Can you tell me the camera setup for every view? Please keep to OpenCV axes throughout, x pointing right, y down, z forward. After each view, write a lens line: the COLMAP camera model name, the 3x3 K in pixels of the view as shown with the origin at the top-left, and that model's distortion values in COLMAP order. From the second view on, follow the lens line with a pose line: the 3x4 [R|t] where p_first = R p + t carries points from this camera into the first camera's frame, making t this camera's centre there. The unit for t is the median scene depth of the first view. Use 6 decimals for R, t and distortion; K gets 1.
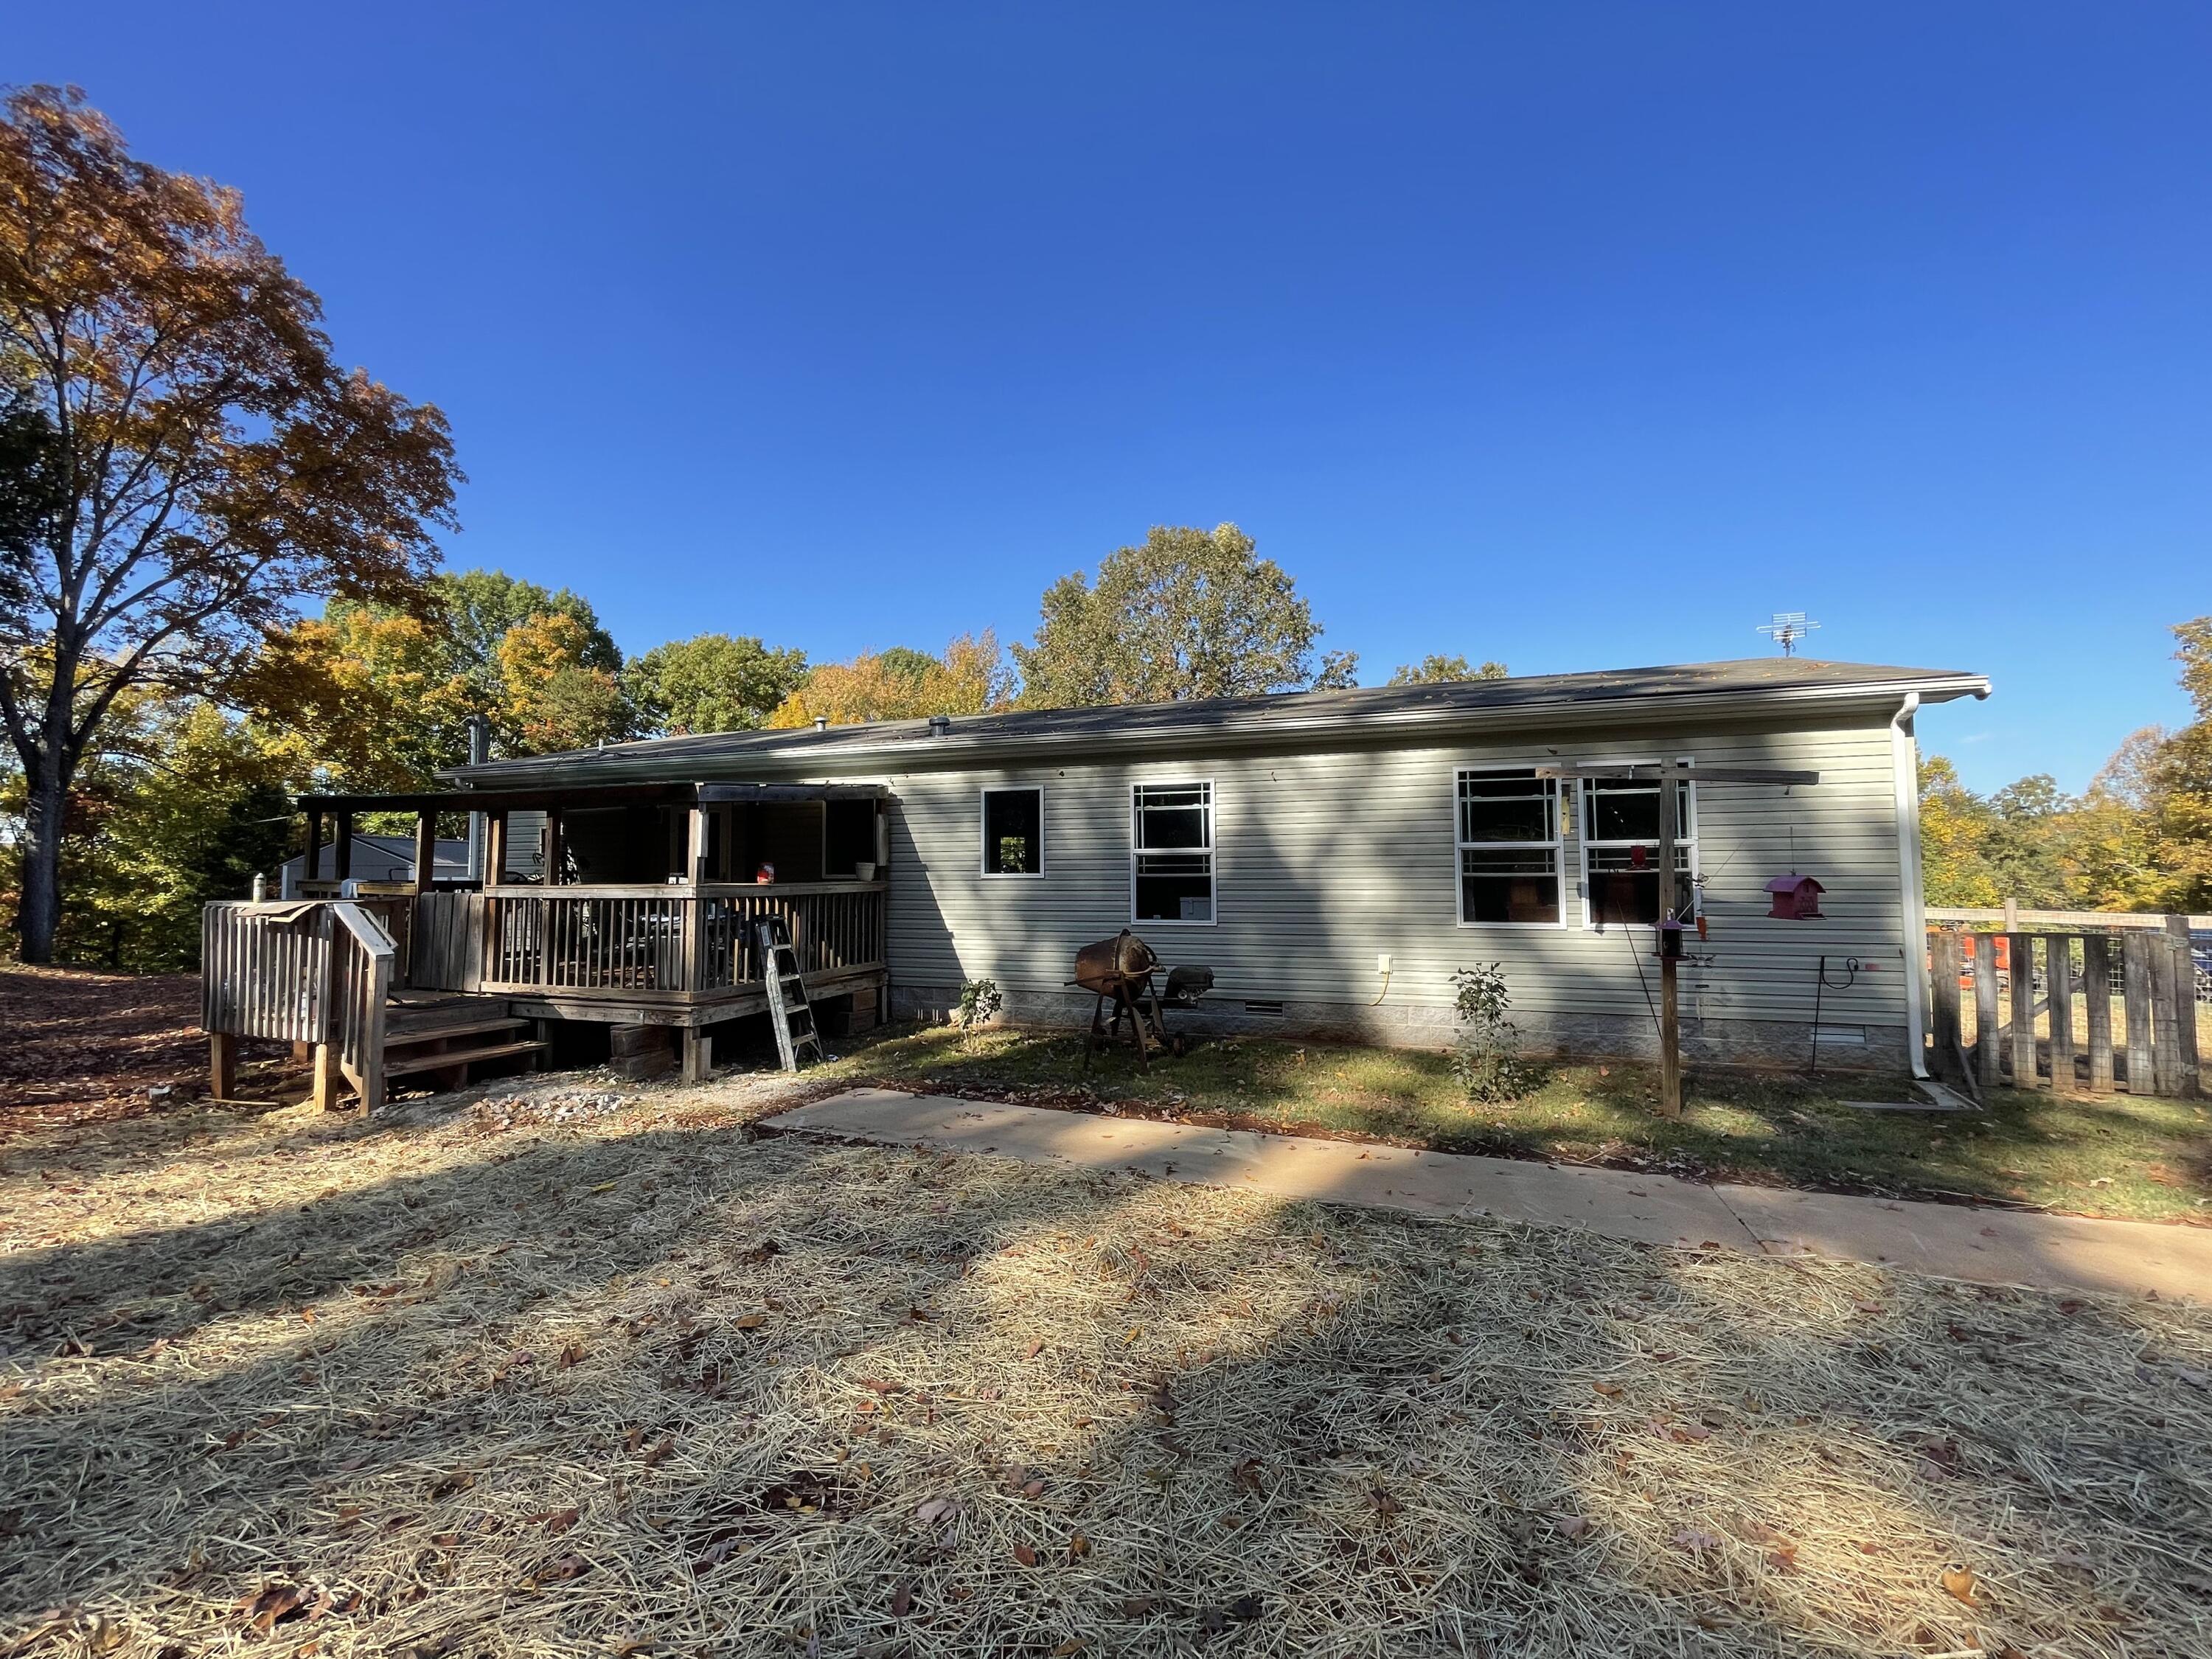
lens RADIAL K [[897.7, 0, 1108.0], [0, 897.7, 820.9], [0, 0, 1]] dist [0.000057, -0.000051]
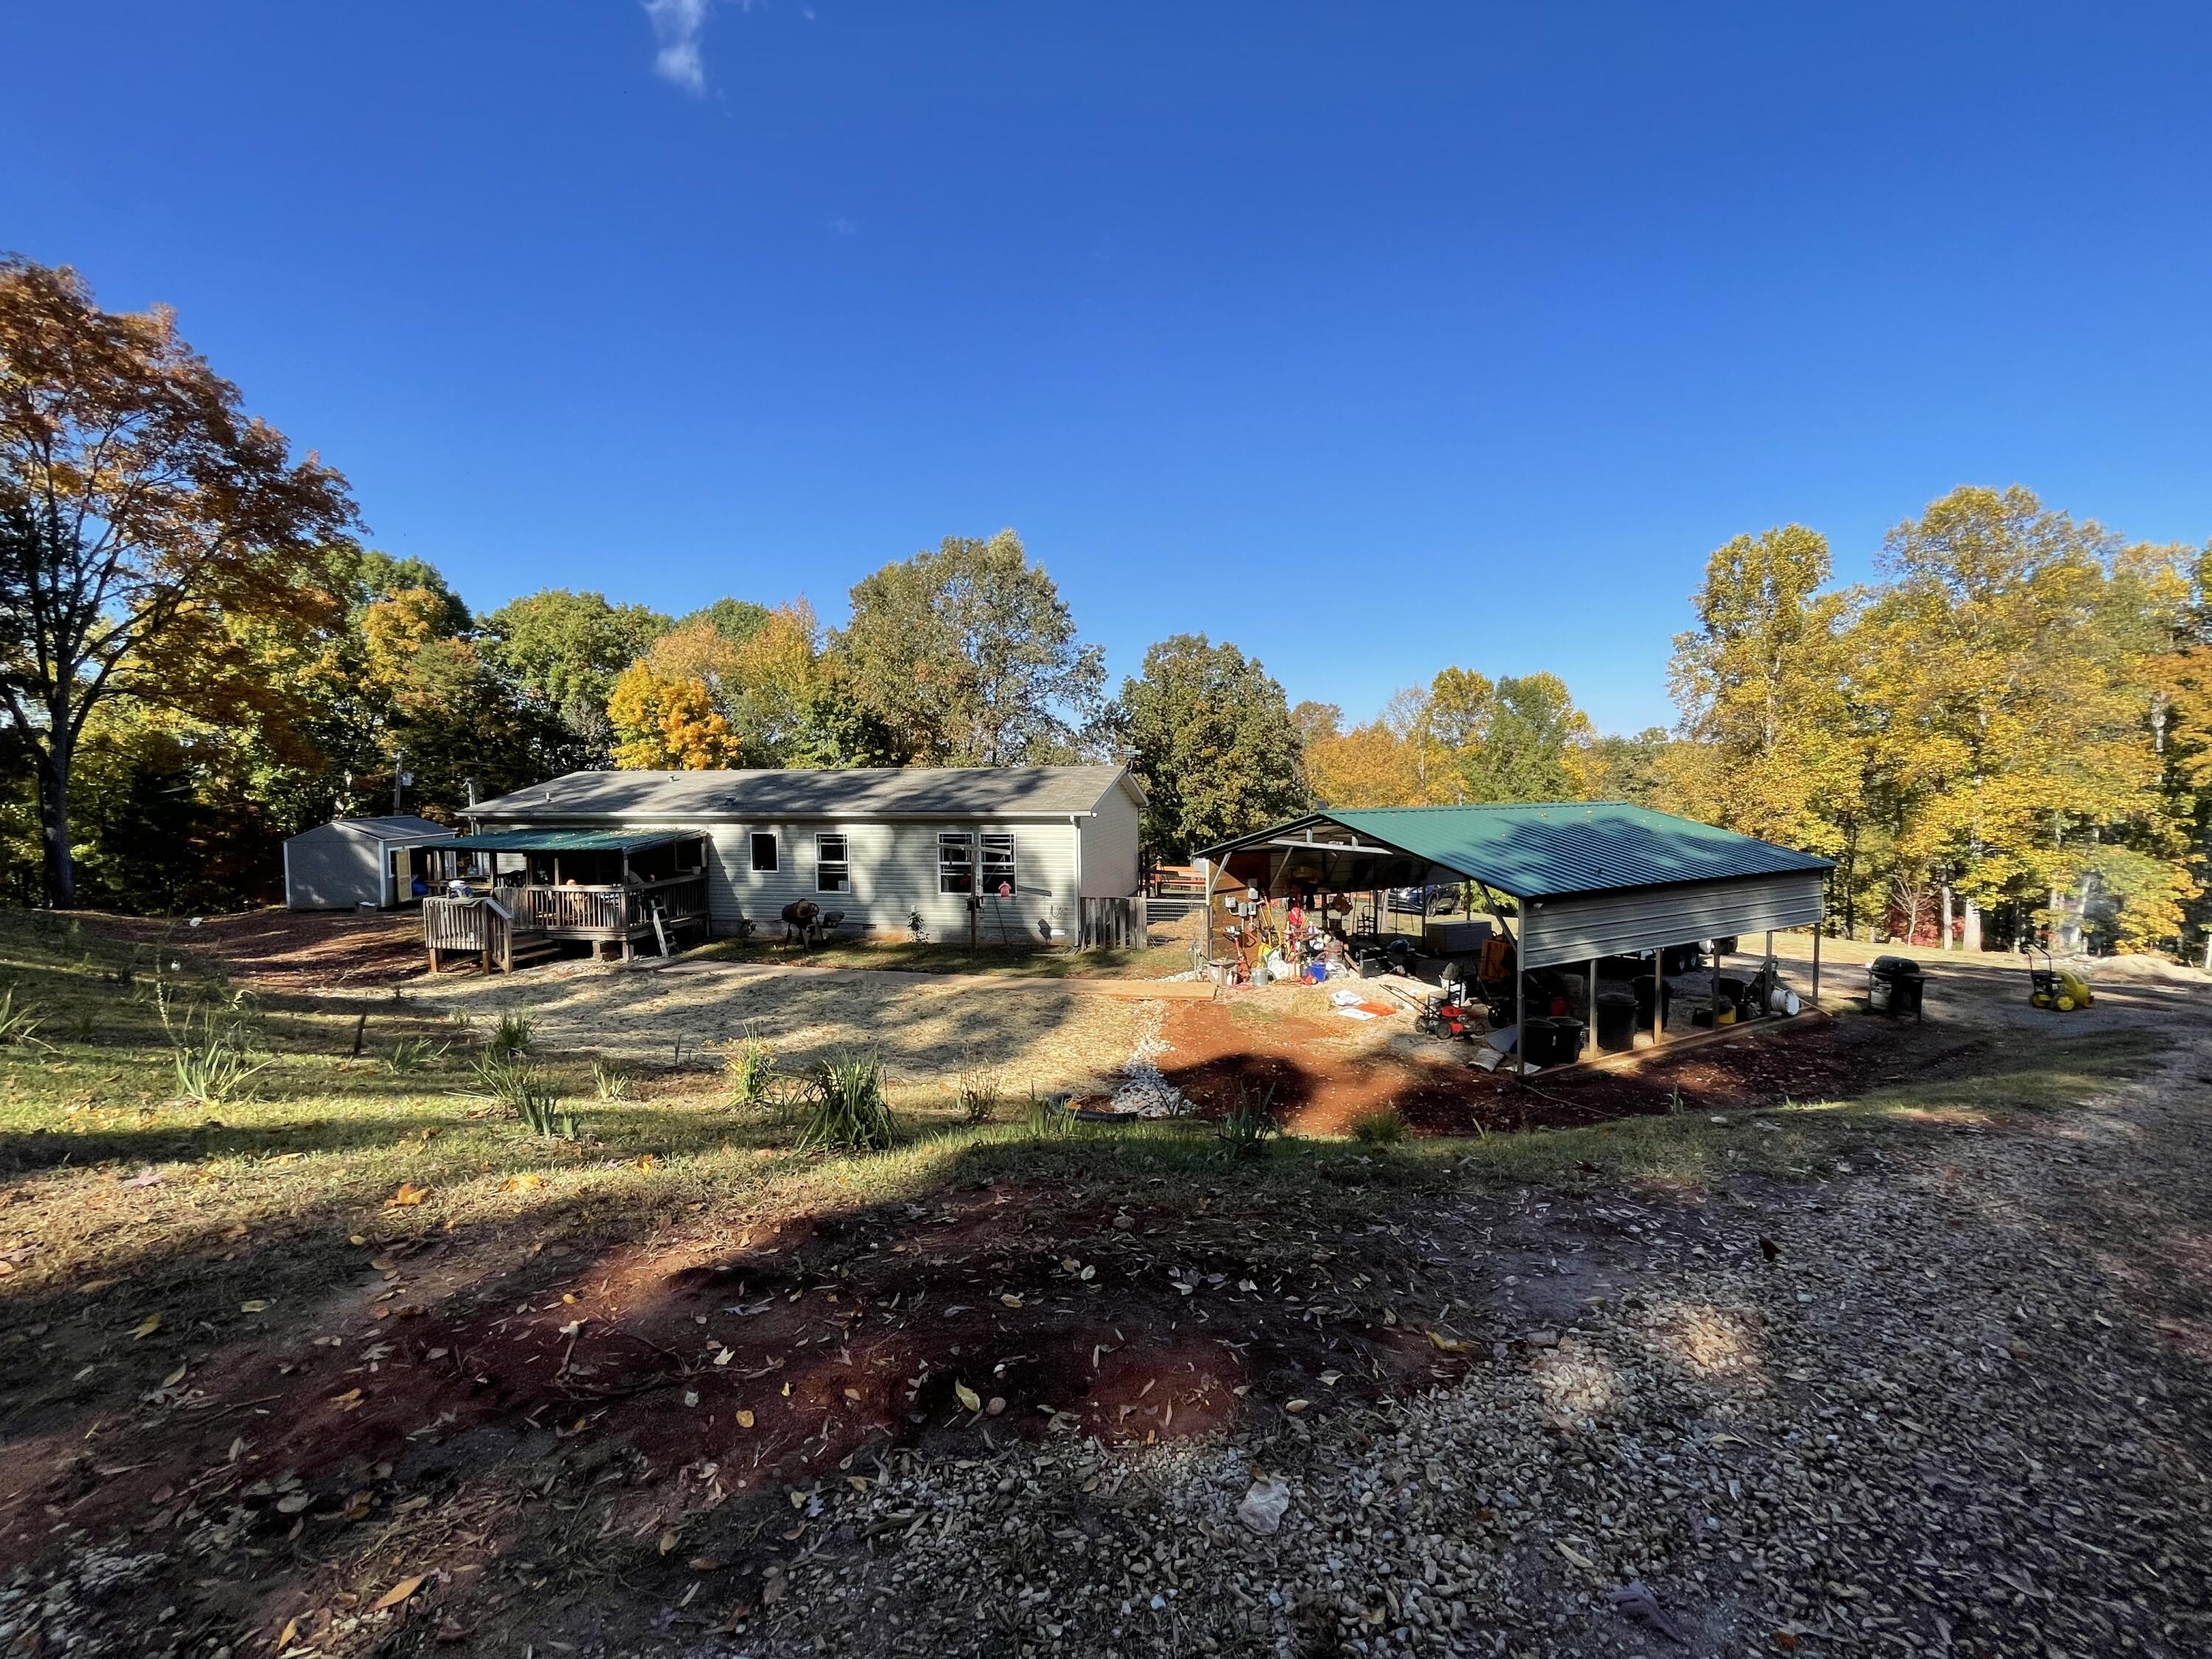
lens RADIAL K [[897.4, 0, 1098.5], [0, 897.4, 807.2], [0, 0, 1]] dist [-0.000129, -0.000038]
pose [[0.990402, -0.006977, 0.138037, 0.088277], [-0.004762, 0.996410, 0.084527, -0.062755], [-0.138131, -0.084373, 0.986814, -0.282874]]
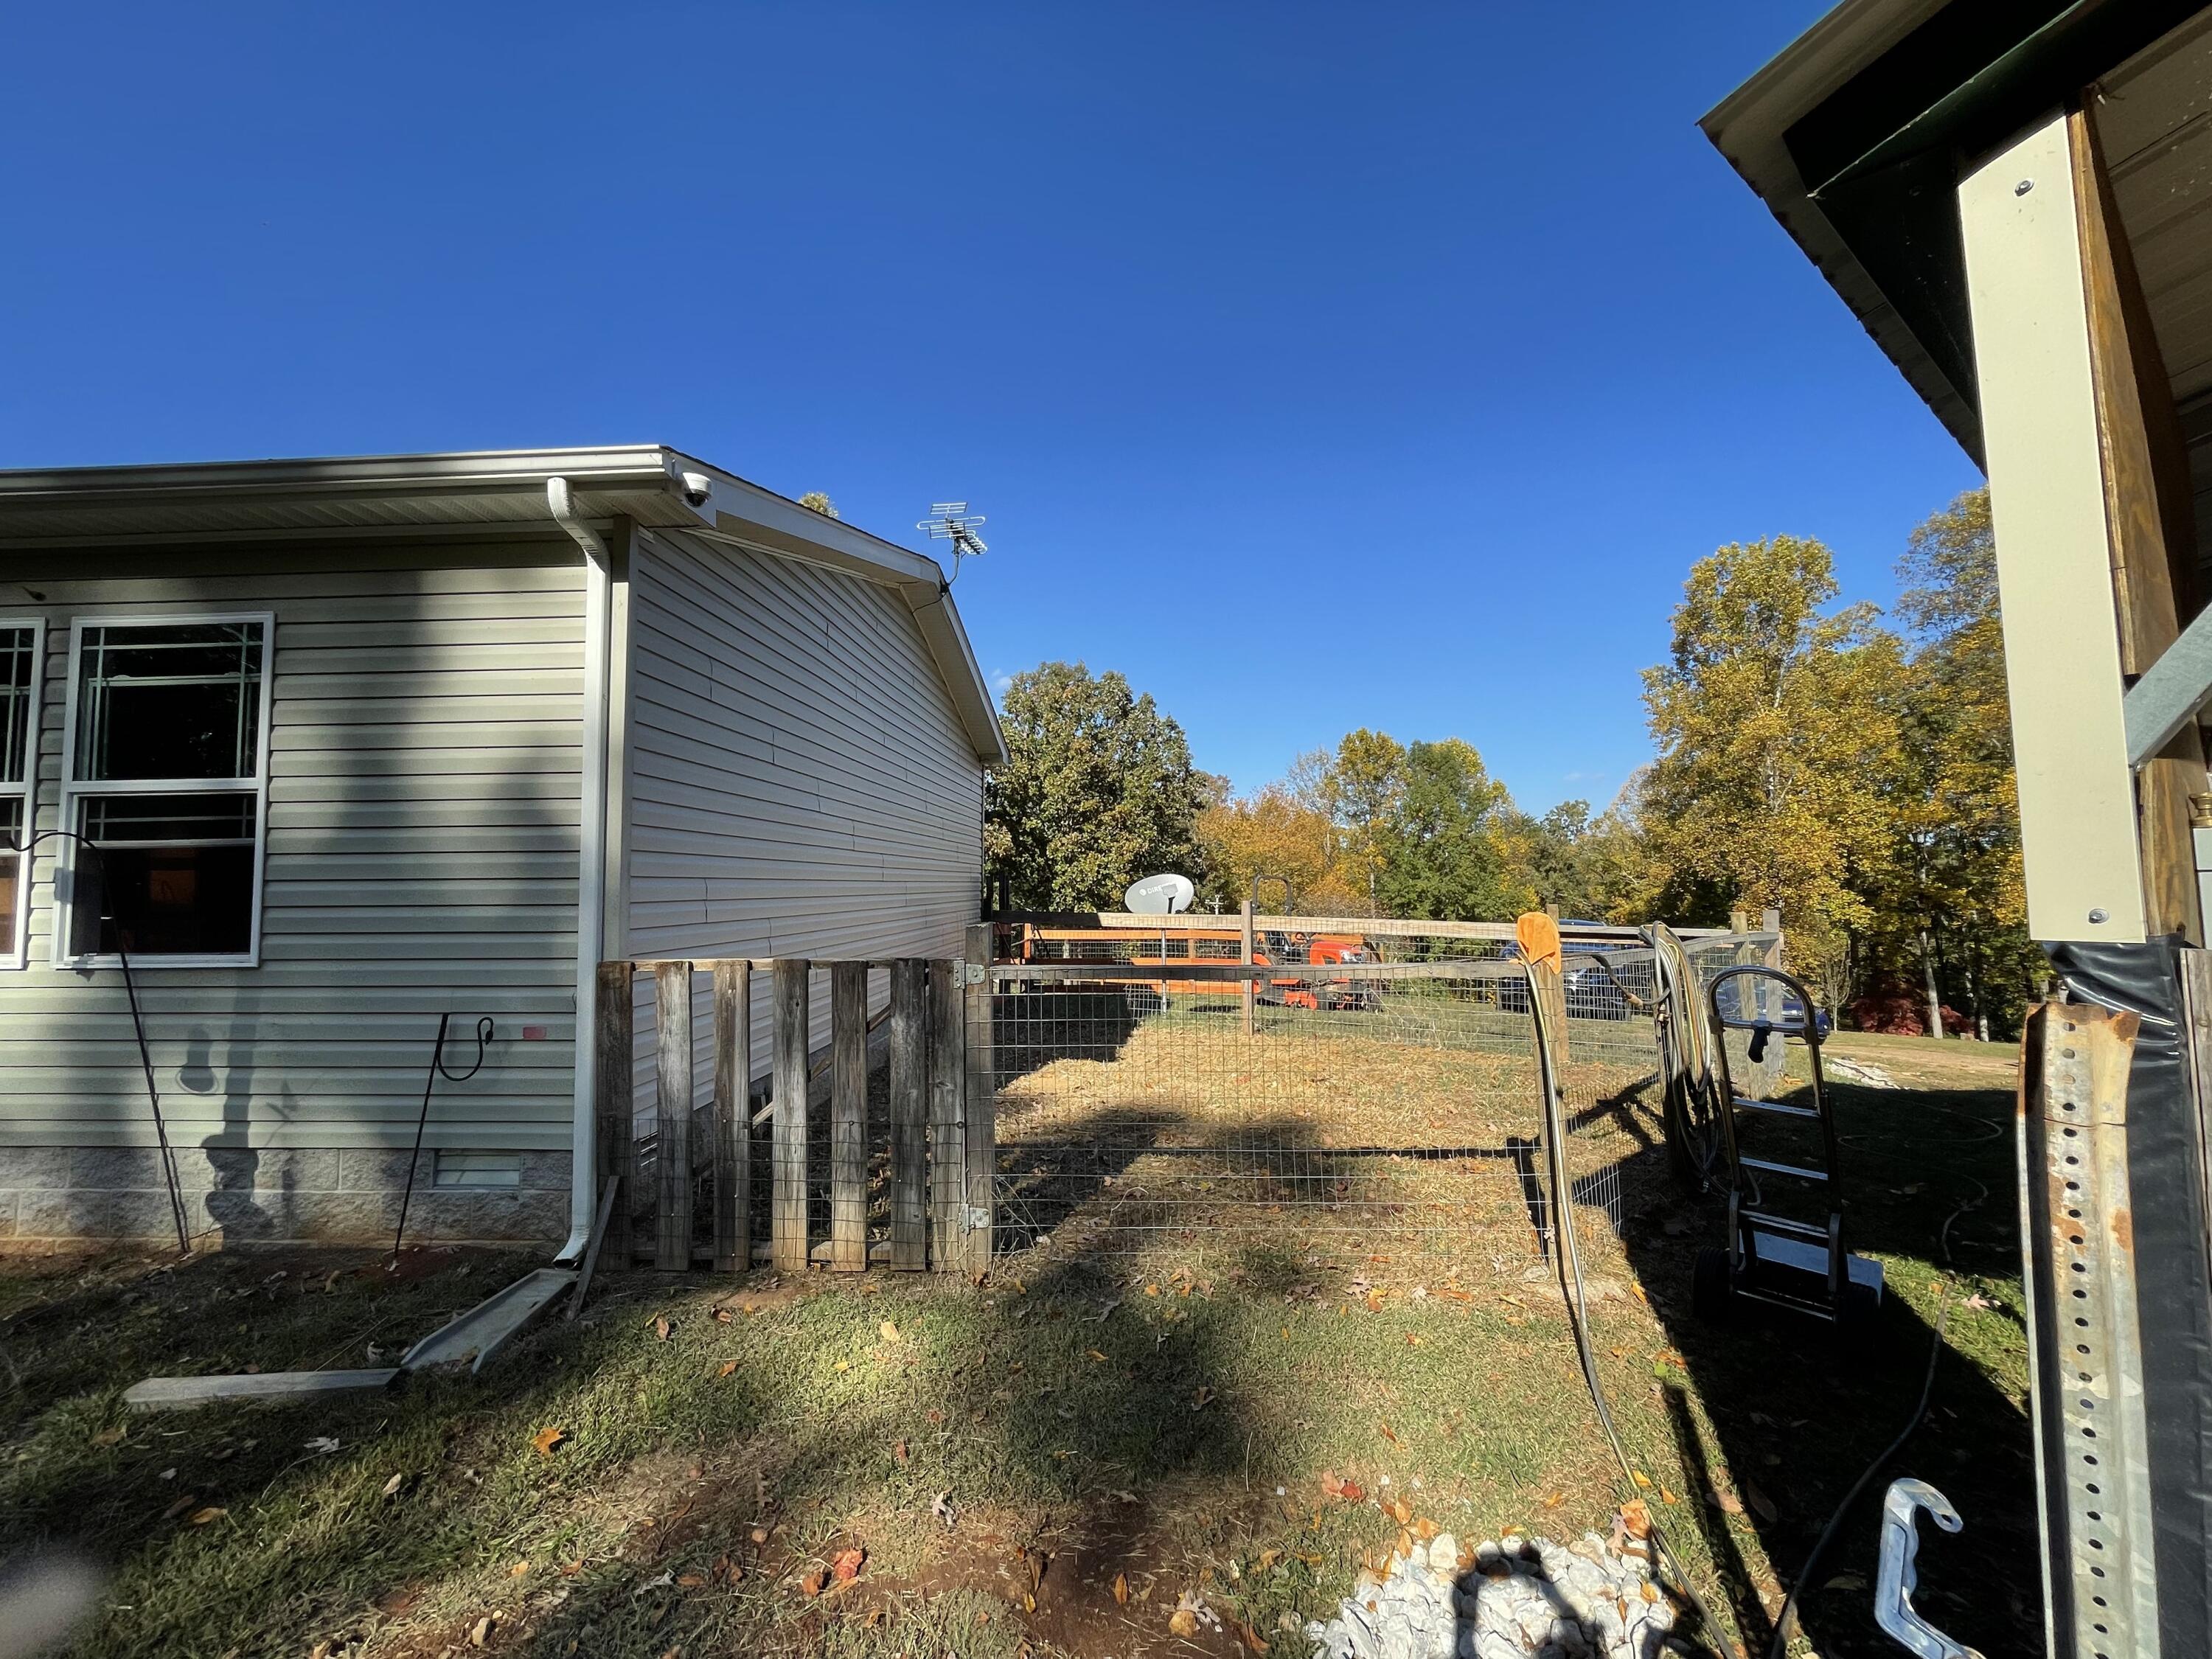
lens RADIAL K [[897.7, 0, 1108.0], [0, 897.7, 820.9], [0, 0, 1]] dist [0.000057, -0.000051]
pose [[0.957004, 0.020114, 0.289378, 0.168113], [-0.016099, 0.999738, -0.016249, 0.007743], [-0.289629, 0.010891, 0.957077, 0.070251]]
